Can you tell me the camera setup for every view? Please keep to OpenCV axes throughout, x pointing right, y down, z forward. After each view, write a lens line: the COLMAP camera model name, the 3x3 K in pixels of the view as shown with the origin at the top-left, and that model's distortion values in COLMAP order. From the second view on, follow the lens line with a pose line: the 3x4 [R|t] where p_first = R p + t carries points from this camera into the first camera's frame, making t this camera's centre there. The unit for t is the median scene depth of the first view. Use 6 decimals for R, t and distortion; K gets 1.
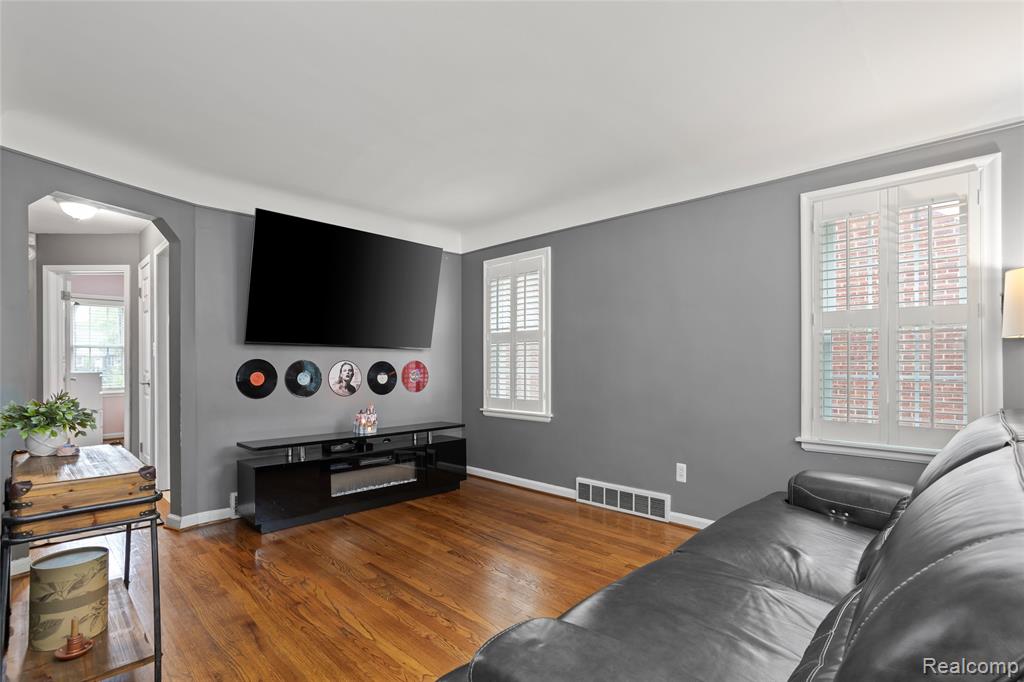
lens RADIAL K [[502.3, 0, 509.1], [0, 502.3, 365.5], [0, 0, 1]] dist [-0.055038, 0.000290]
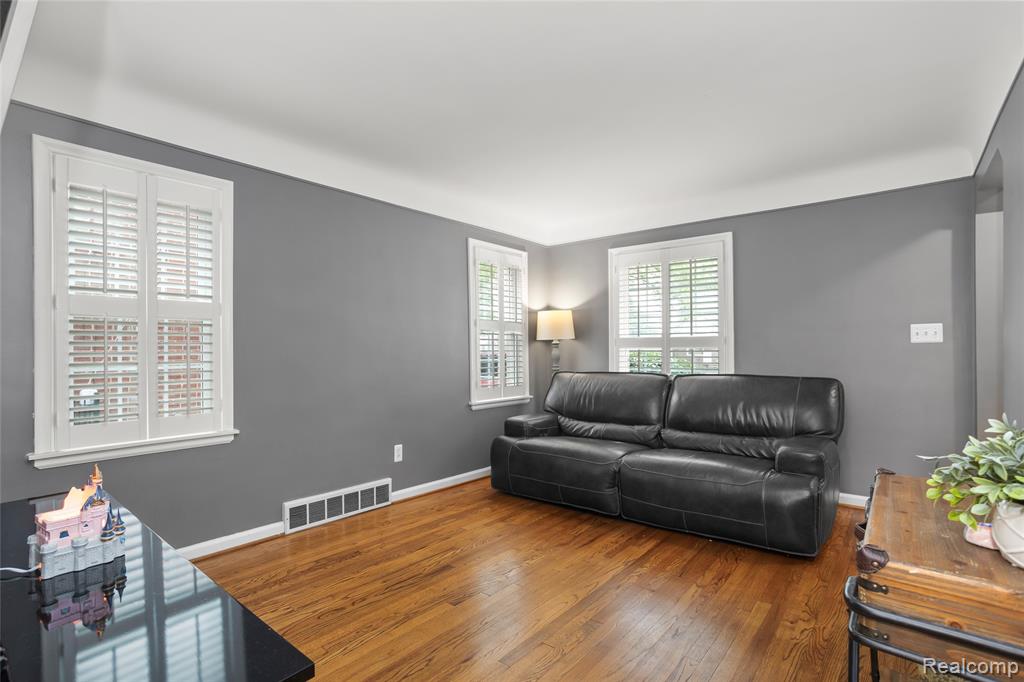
lens RADIAL K [[493.2, 0, 507.9], [0, 493.2, 350.3], [0, 0, 1]] dist [-0.000386, 0.000926]
pose [[-0.085196, 0.000038, 0.996364, -0.696207], [0.005448, 0.999985, 0.000428, -0.010218], [-0.996349, 0.005464, -0.085195, 0.778357]]
